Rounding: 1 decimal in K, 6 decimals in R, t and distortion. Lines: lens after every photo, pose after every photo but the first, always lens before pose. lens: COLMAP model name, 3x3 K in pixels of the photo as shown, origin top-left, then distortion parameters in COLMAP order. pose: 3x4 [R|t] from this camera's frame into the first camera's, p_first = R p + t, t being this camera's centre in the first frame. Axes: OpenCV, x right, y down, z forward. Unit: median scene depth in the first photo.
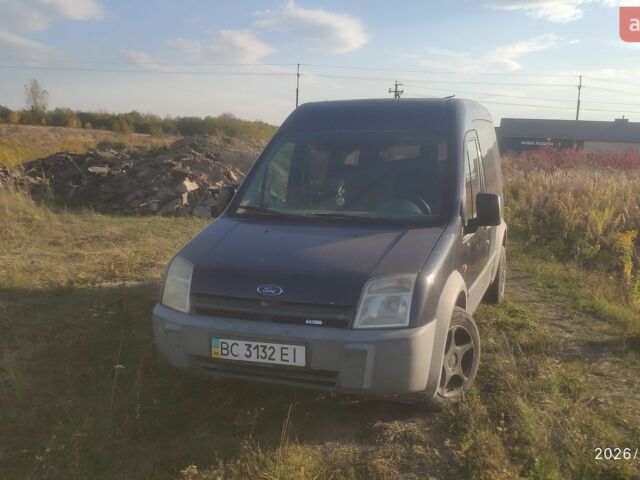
lens RADIAL K [[696.9, 0, 316.7], [0, 696.9, 239.3], [0, 0, 1]] dist [0.179282, -0.480891]
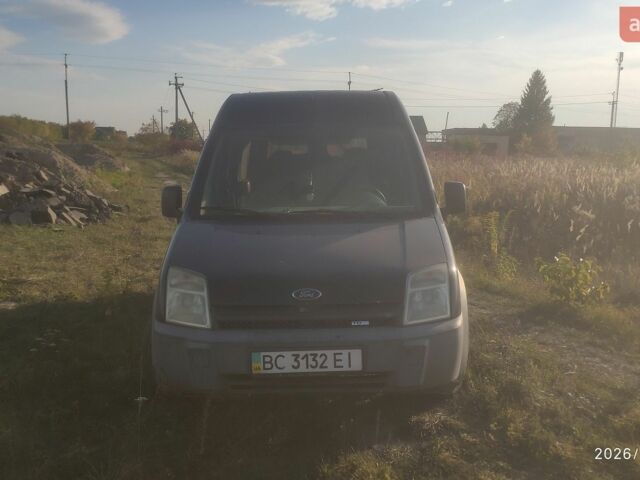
lens RADIAL K [[696.9, 0, 316.7], [0, 696.9, 239.3], [0, 0, 1]] dist [0.179282, -0.480891]
pose [[0.943364, -0.068170, 0.324681, -0.327688], [0.065418, 0.997669, 0.019396, -0.016592], [-0.325247, 0.002943, 0.945625, 0.103431]]
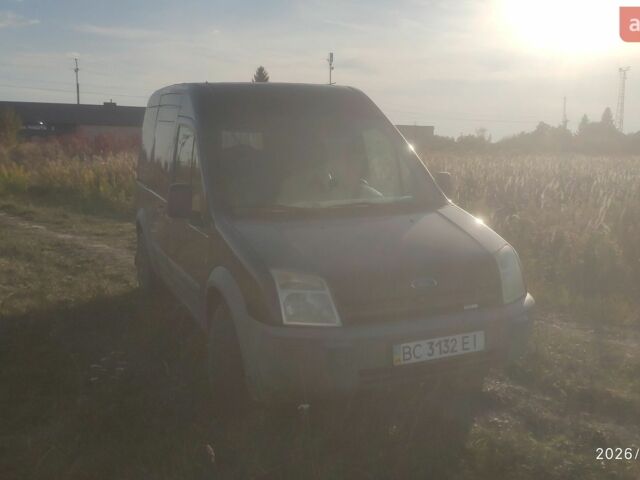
lens RADIAL K [[696.9, 0, 316.7], [0, 696.9, 239.3], [0, 0, 1]] dist [0.179282, -0.480891]
pose [[0.730024, -0.124154, 0.672050, -0.758414], [0.108173, 0.991955, 0.065749, -0.062649], [-0.674807, 0.024699, 0.737581, 0.357798]]
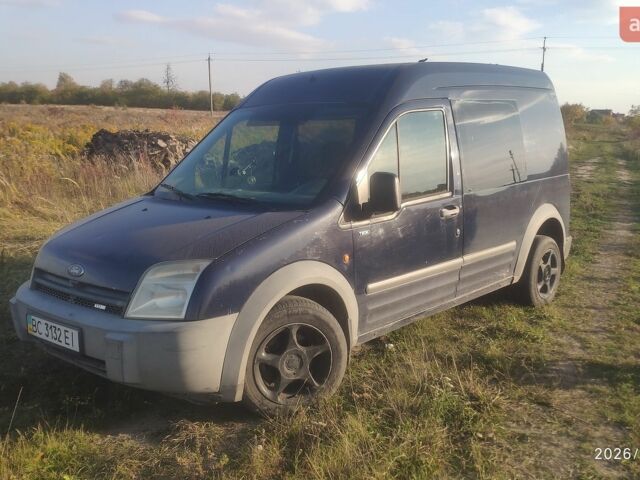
lens RADIAL K [[676.2, 0, 320.0], [0, 676.2, 240.0], [0, 0, 1]] dist [0.176238, -0.424284]
pose [[0.924721, 0.045703, -0.377892, 0.551647], [-0.034366, 0.998735, 0.036693, -0.012785], [0.379091, -0.020944, 0.925122, 0.237729]]
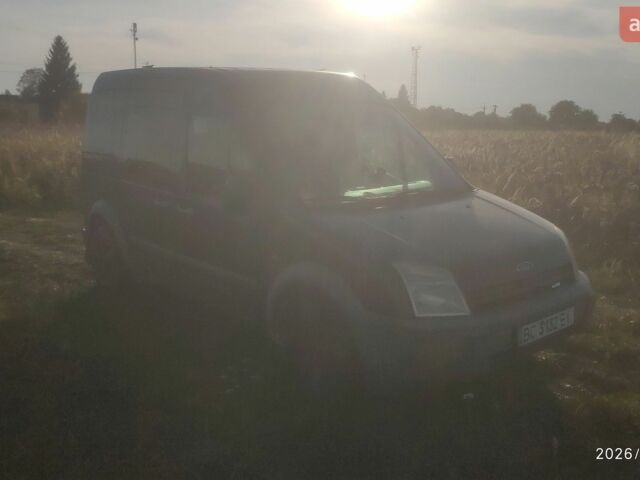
lens RADIAL K [[696.9, 0, 316.7], [0, 696.9, 239.3], [0, 0, 1]] dist [0.179282, -0.480891]
pose [[0.500920, -0.183624, 0.845791, -1.001779], [0.129896, 0.982116, 0.136290, -0.135876], [-0.855691, 0.041594, 0.515813, 0.675007]]
